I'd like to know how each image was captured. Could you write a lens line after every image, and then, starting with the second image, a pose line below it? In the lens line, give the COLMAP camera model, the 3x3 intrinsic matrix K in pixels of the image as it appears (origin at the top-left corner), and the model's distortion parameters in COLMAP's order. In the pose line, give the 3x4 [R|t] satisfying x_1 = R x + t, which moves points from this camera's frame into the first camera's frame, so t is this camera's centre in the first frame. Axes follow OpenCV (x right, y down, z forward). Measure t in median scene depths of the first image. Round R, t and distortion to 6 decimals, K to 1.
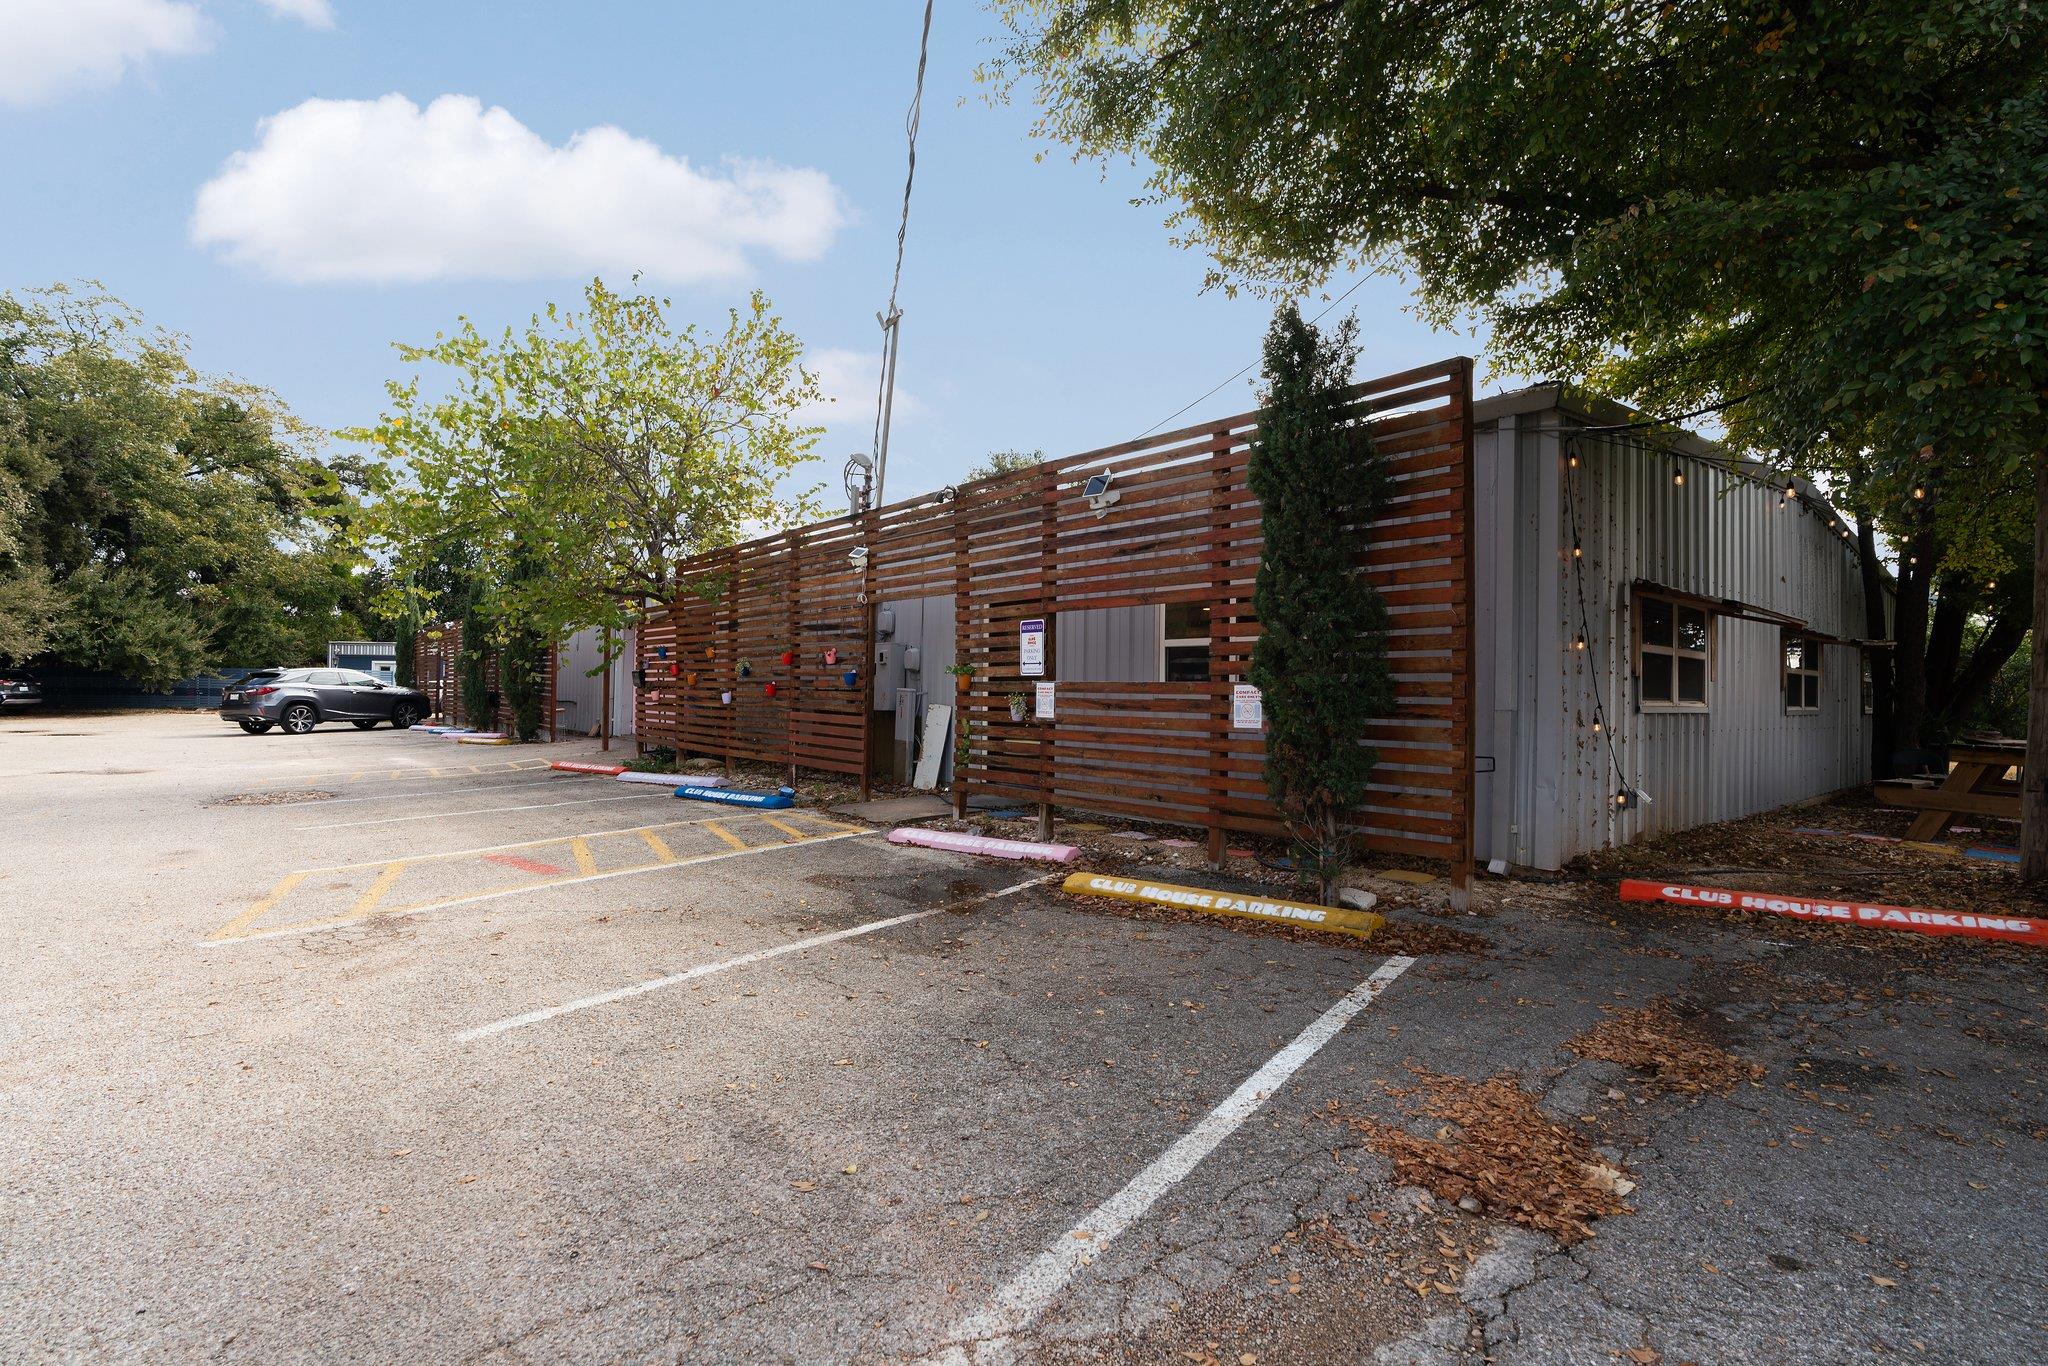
lens RADIAL K [[923.0, 0, 1002.2], [0, 923.0, 681.9], [0, 0, 1]] dist [-0.003738, 0.000242]
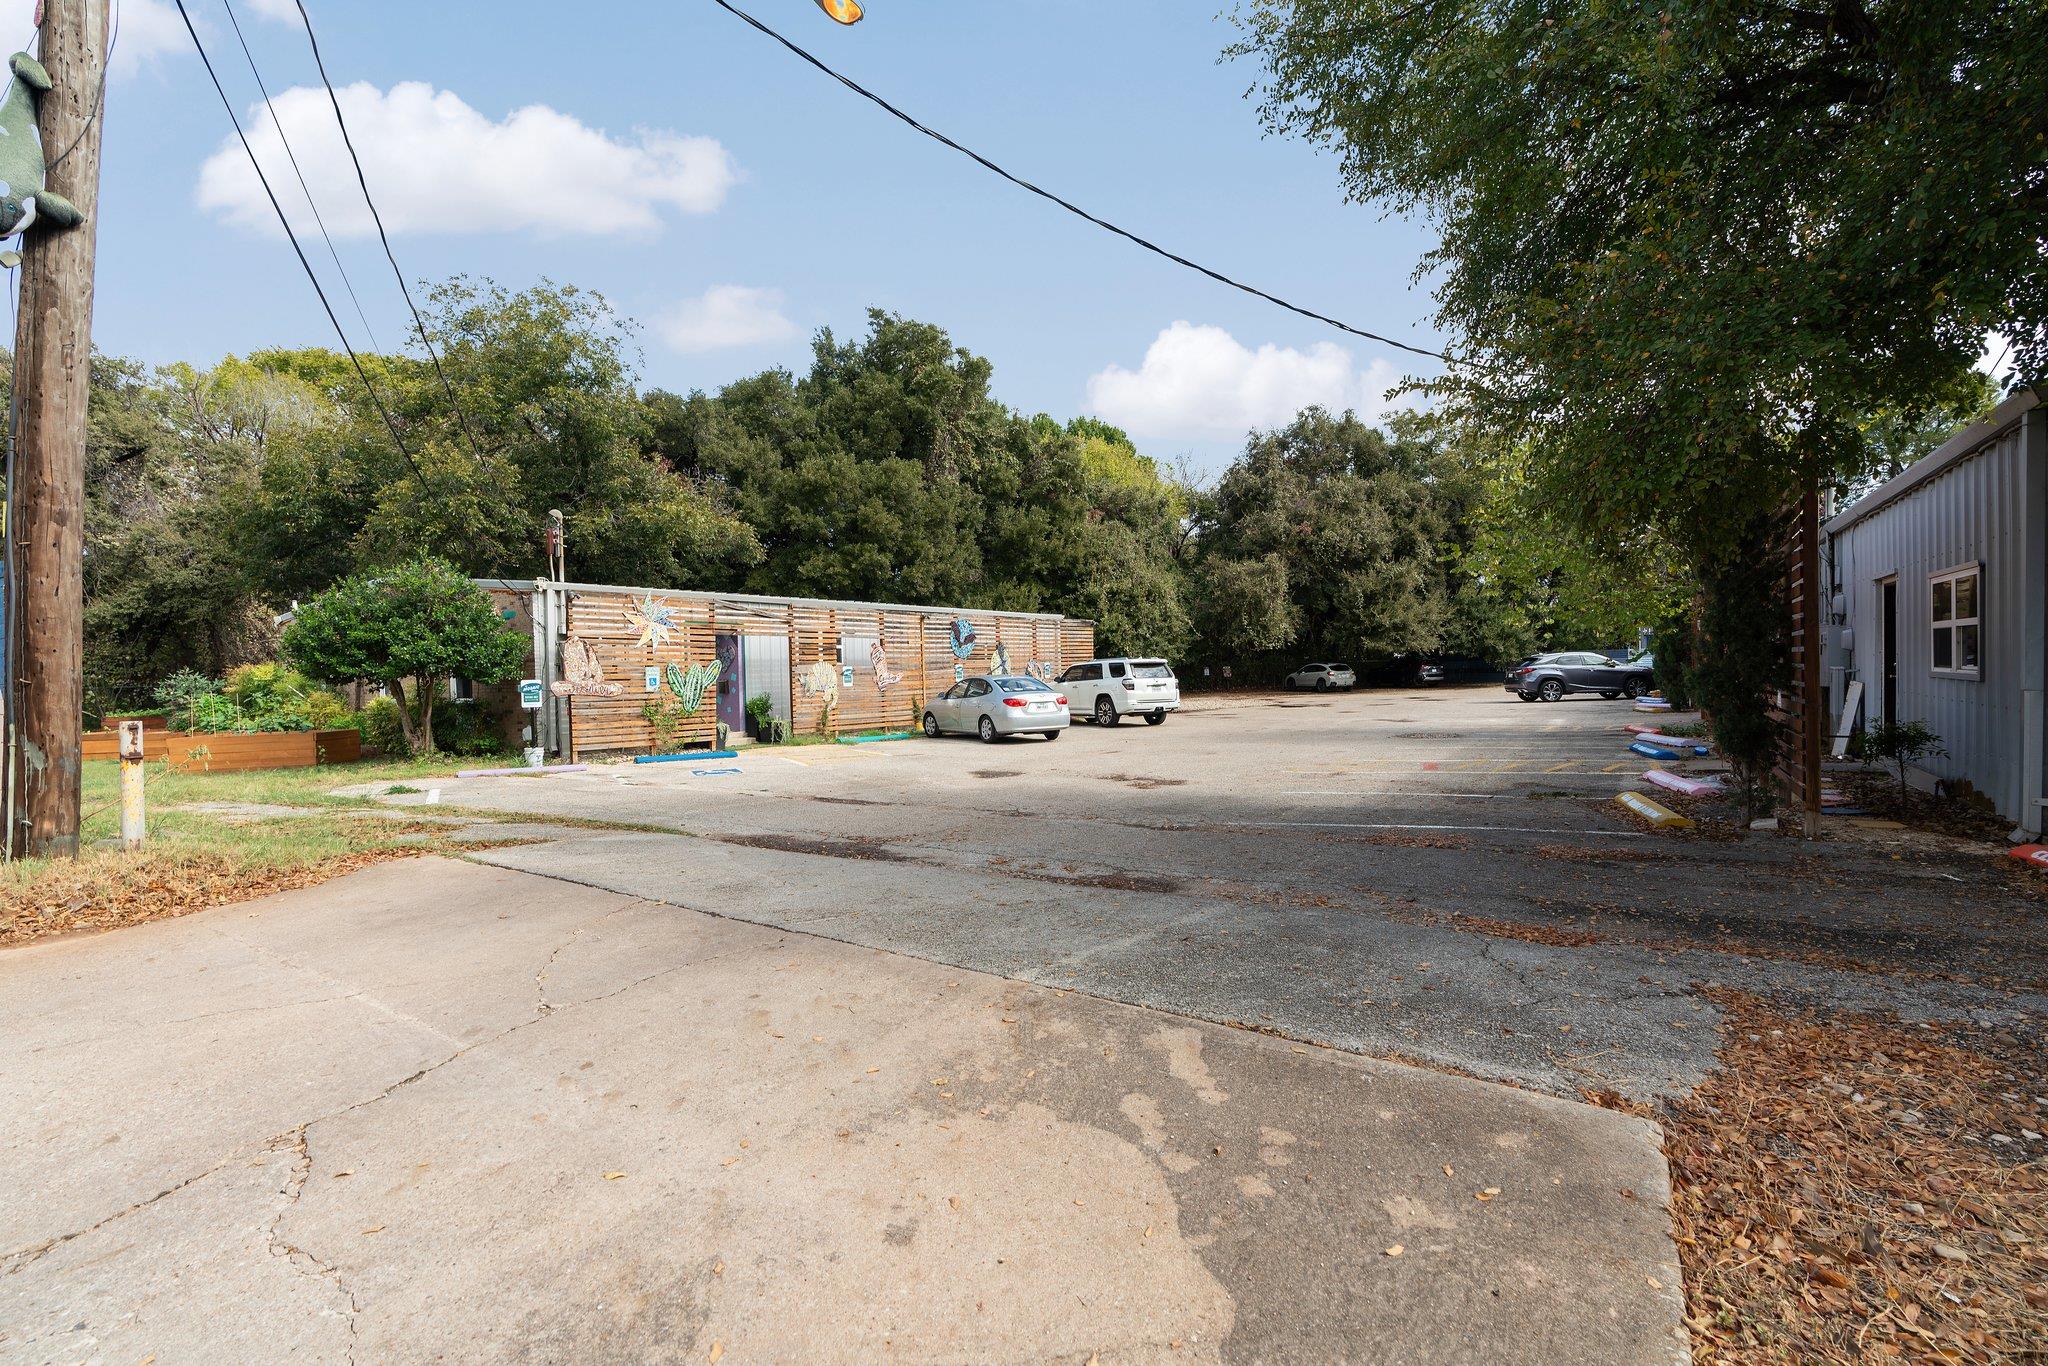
lens RADIAL K [[923.4, 0, 1039.8], [0, 923.4, 682.7], [0, 0, 1]] dist [-0.001360, 0.001343]
pose [[0.281961, -0.004100, -0.959417, 0.328662], [0.035569, 0.999348, 0.006183, -0.007092], [0.958766, -0.035869, 0.281923, -0.105643]]
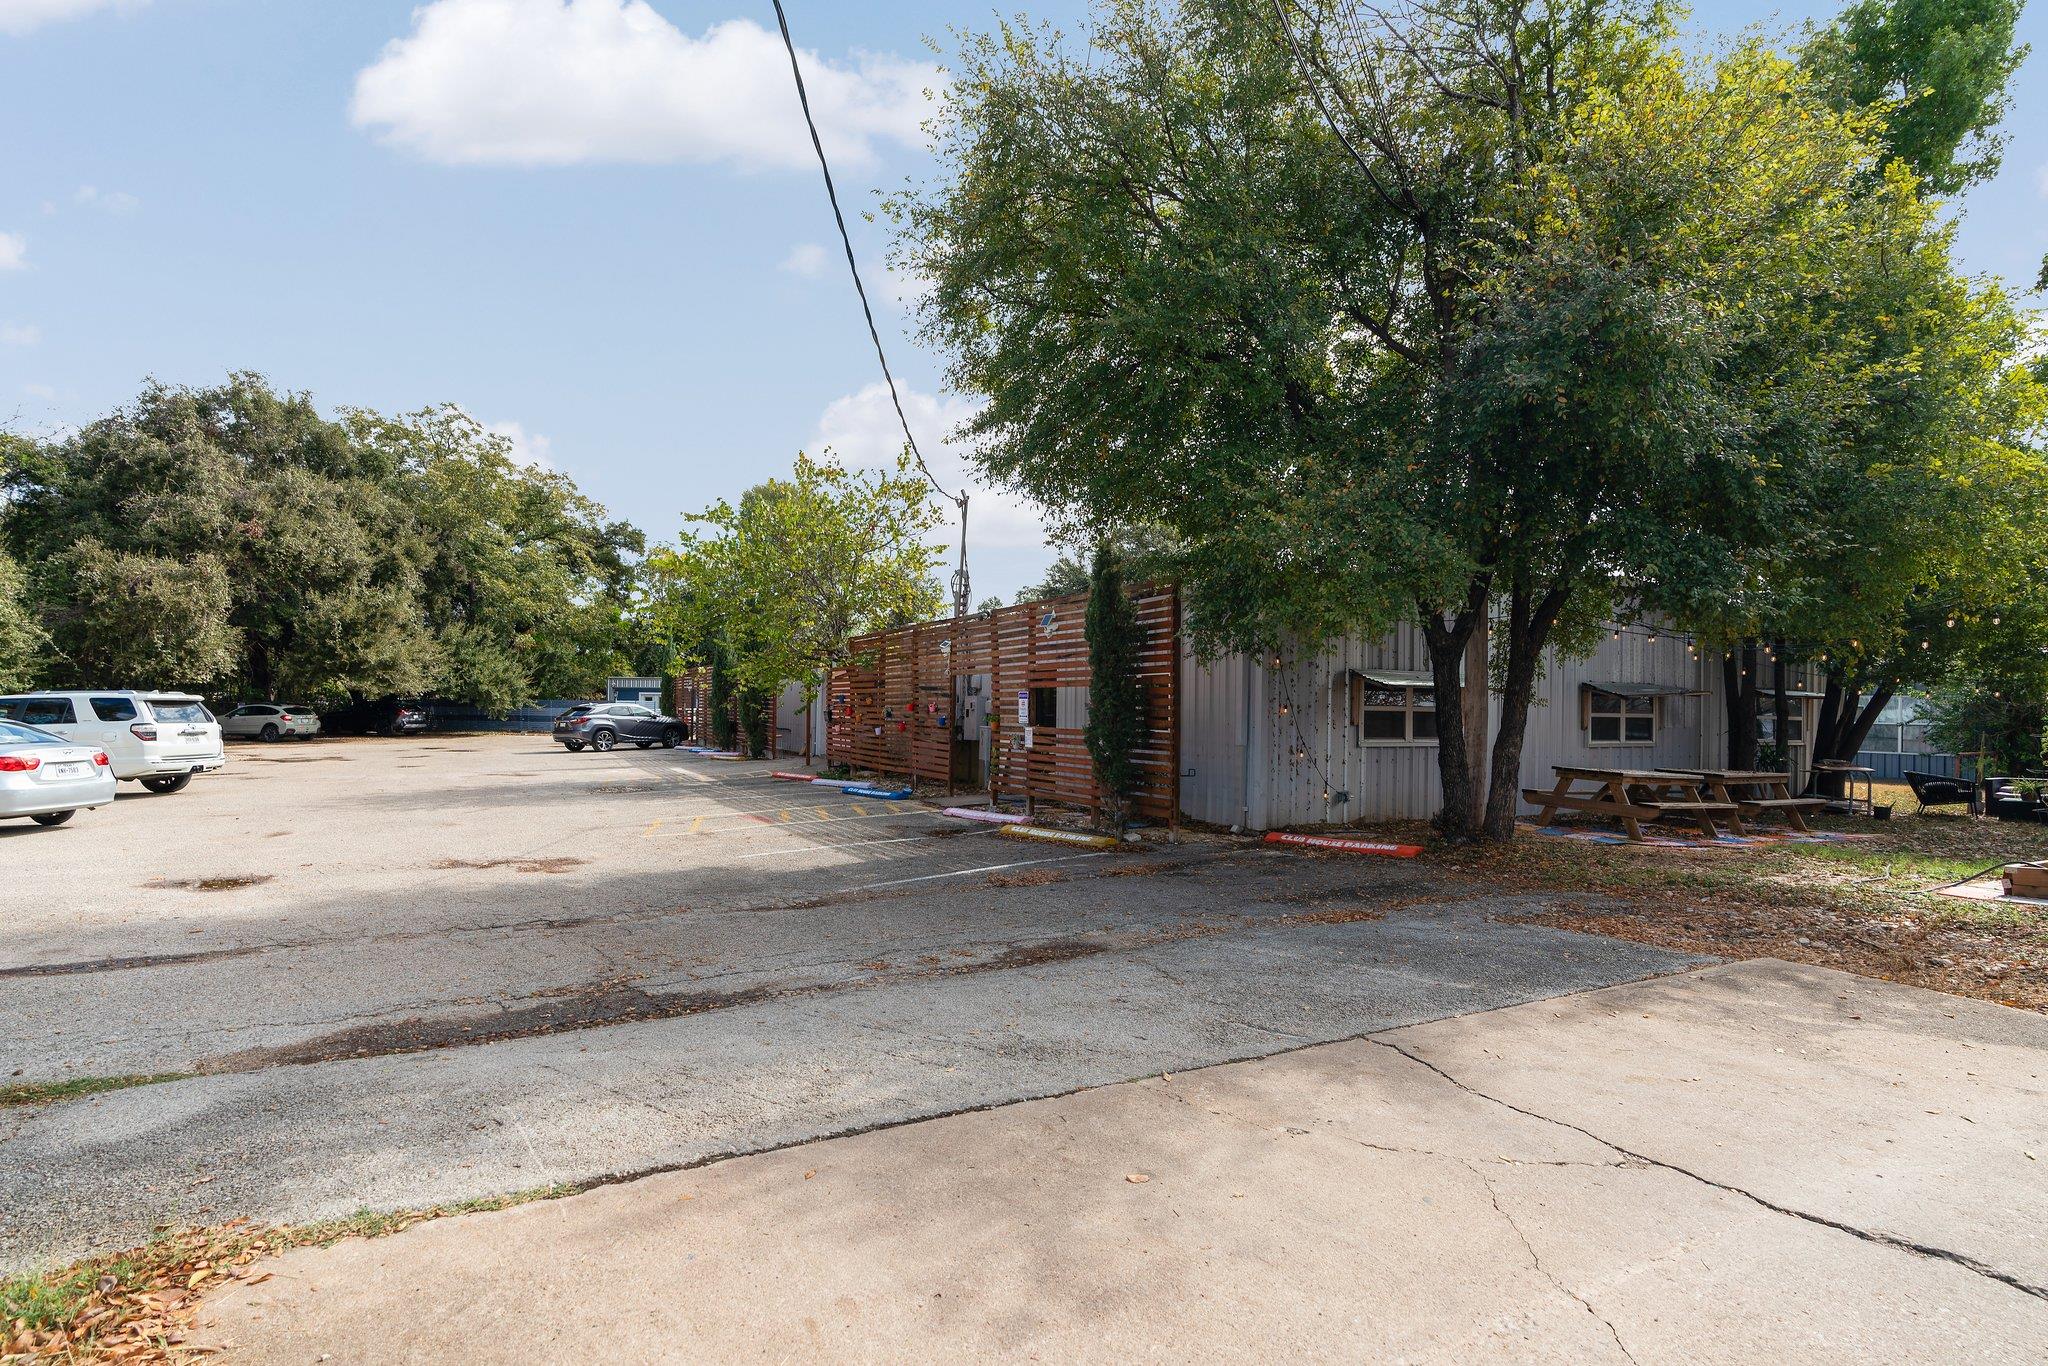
lens RADIAL K [[954.9, 0, 1011.3], [0, 954.9, 703.1], [0, 0, 1]] dist [-0.015050, 0.007890]
pose [[0.977658, -0.002255, -0.210189, 0.130799], [0.002342, 0.999997, 0.000162, -0.015011], [0.210188, -0.000651, 0.977661, -0.261885]]
